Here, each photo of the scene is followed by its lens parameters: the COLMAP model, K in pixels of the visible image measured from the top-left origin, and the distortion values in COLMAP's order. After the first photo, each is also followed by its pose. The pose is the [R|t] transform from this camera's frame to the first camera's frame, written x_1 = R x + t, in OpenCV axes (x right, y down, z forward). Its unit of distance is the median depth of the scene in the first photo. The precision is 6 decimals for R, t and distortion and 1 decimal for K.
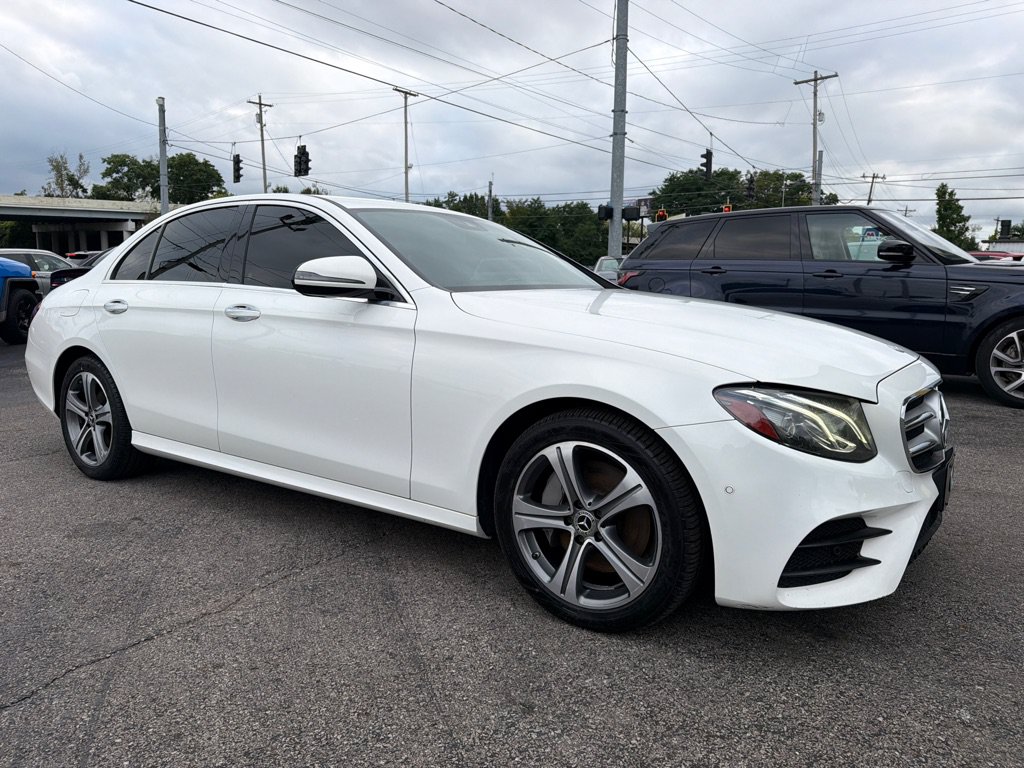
lens RADIAL K [[718.6, 0, 512.0], [0, 718.6, 384.0], [0, 0, 1]] dist [0.085584, -0.126322]
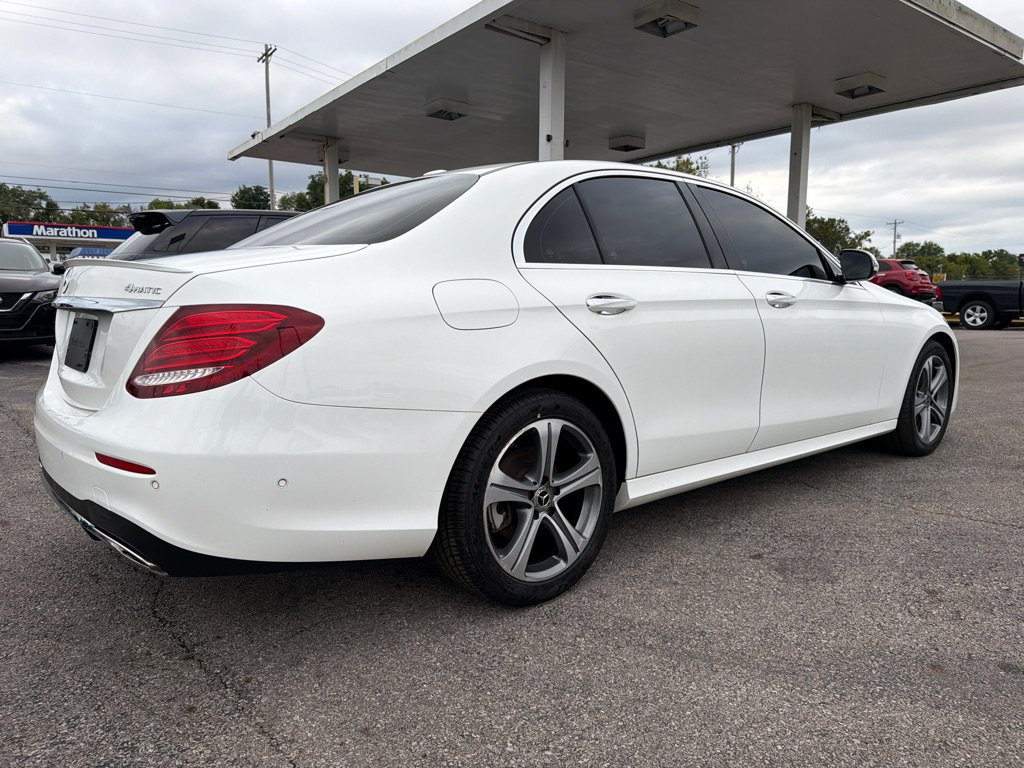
lens RADIAL K [[716.7, 0, 511.2], [0, 716.7, 380.3], [0, 0, 1]] dist [0.084369, -0.117879]
pose [[0.255453, -0.124213, 0.958809, -1.591375], [0.139684, 0.986049, 0.090527, -0.143881], [-0.956678, 0.110805, 0.269240, 1.213330]]
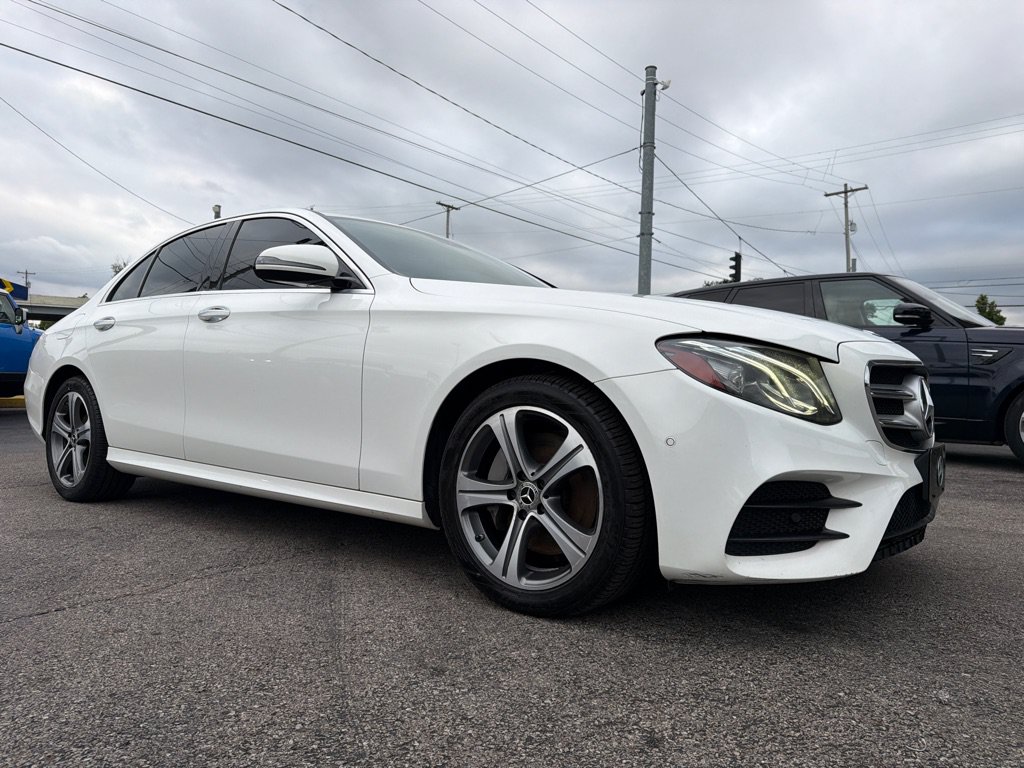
lens RADIAL K [[721.6, 0, 512.0], [0, 721.6, 384.0], [0, 0, 1]] dist [0.084893, -0.141002]
pose [[0.998567, 0.013754, -0.051716, 0.100823], [-0.021131, 0.989216, -0.144930, 0.148115], [0.049165, 0.145815, 0.988090, 0.046995]]
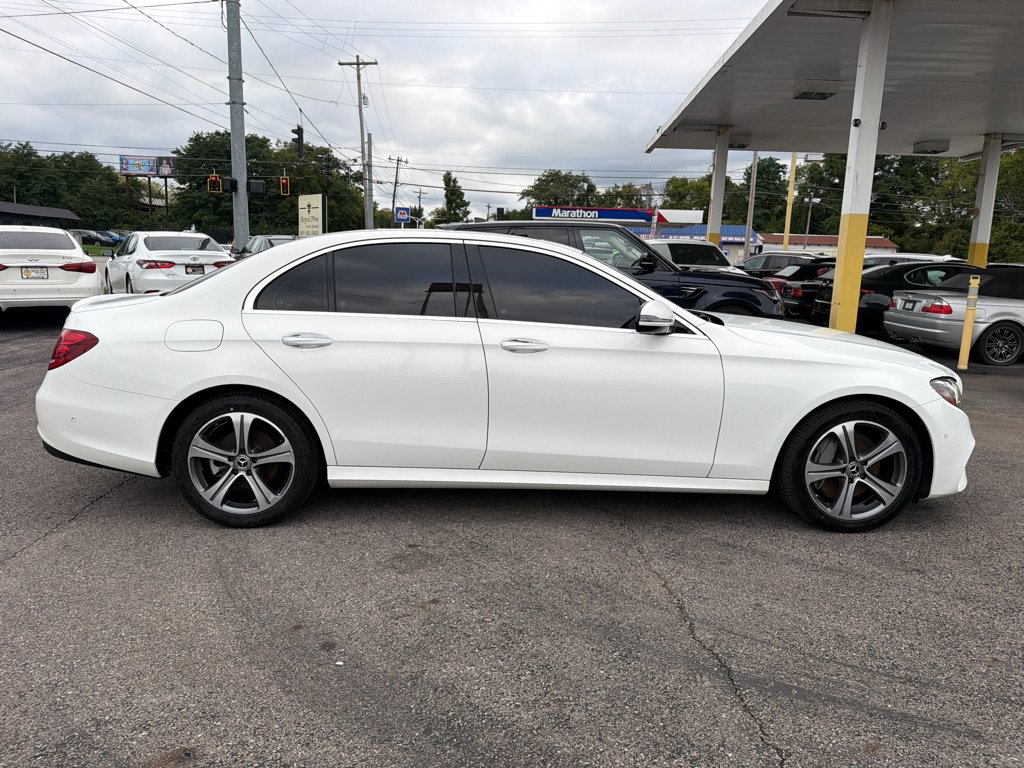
lens RADIAL K [[718.6, 0, 512.0], [0, 718.6, 384.0], [0, 0, 1]] dist [0.085584, -0.126322]
pose [[0.807015, -0.087936, 0.583946, -1.167588], [0.062989, 0.996028, 0.062940, -0.121355], [-0.587161, -0.014011, 0.809349, 0.099379]]
